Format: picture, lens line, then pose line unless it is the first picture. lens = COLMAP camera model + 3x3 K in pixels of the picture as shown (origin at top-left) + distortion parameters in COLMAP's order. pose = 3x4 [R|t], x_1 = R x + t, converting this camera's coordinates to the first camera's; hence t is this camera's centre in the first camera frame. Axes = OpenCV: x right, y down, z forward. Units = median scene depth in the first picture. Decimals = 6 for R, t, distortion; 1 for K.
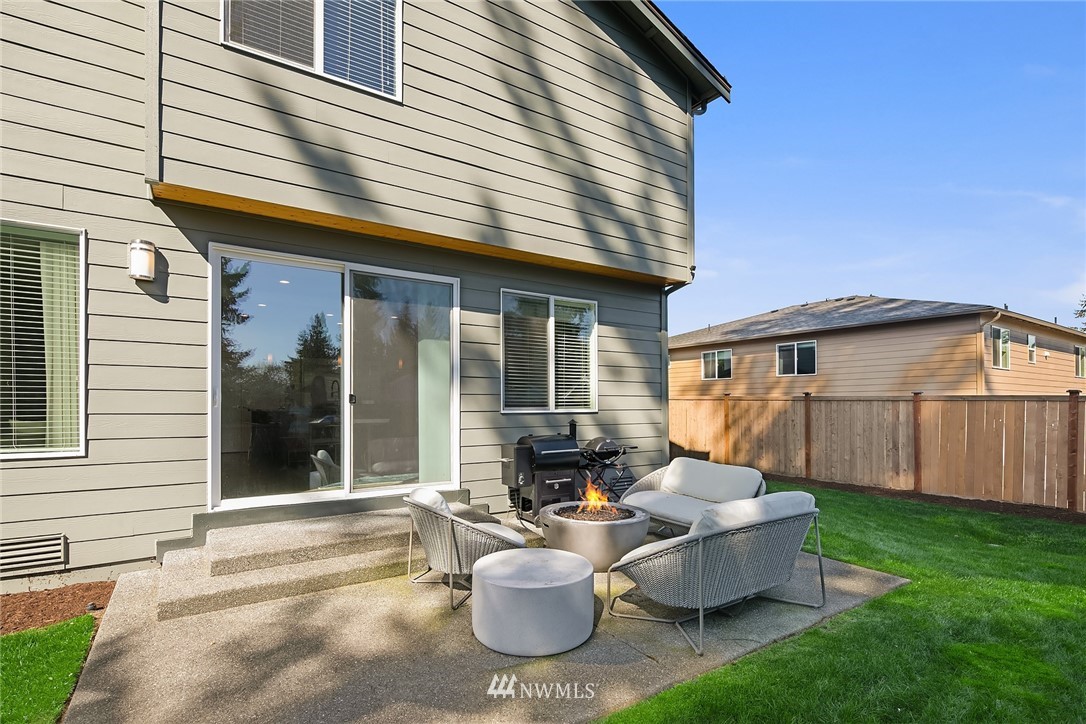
lens RADIAL K [[511.6, 0, 544.1], [0, 511.6, 412.3], [0, 0, 1]] dist [-0.000876, -0.000311]
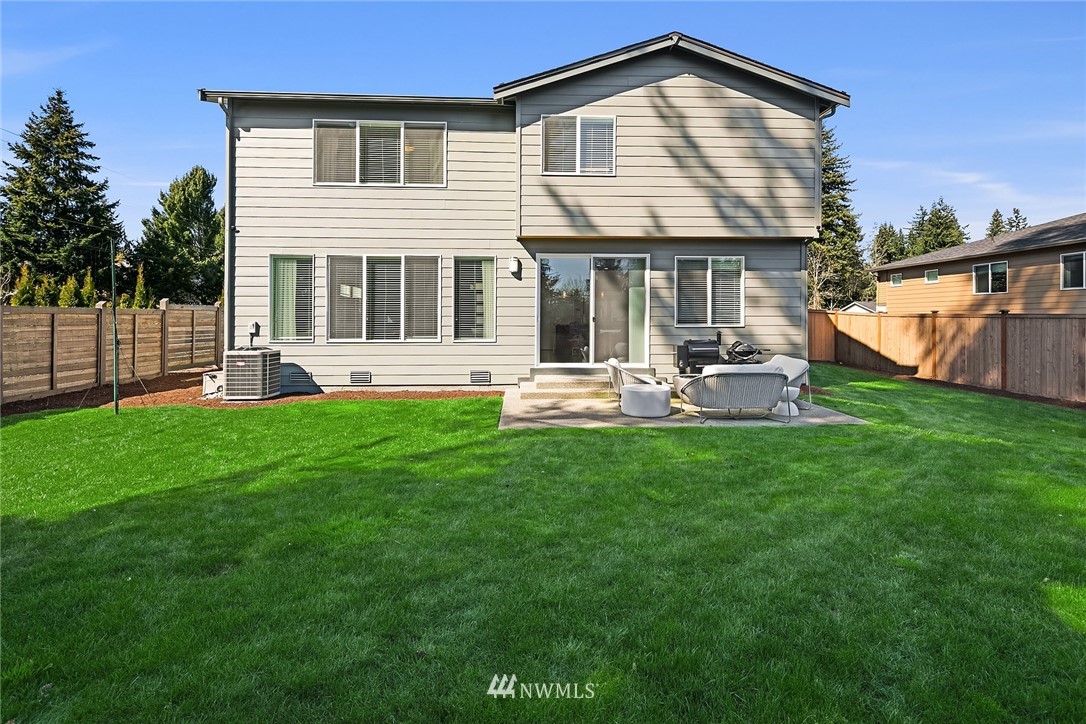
lens RADIAL K [[511.6, 0, 555.6], [0, 511.6, 320.2], [0, 0, 1]] dist [-0.000876, -0.000311]
pose [[0.861196, -0.001082, -0.508272, 0.443999], [-0.006706, 0.999887, -0.013491, 0.004937], [0.508229, 0.015027, 0.861091, -0.702021]]
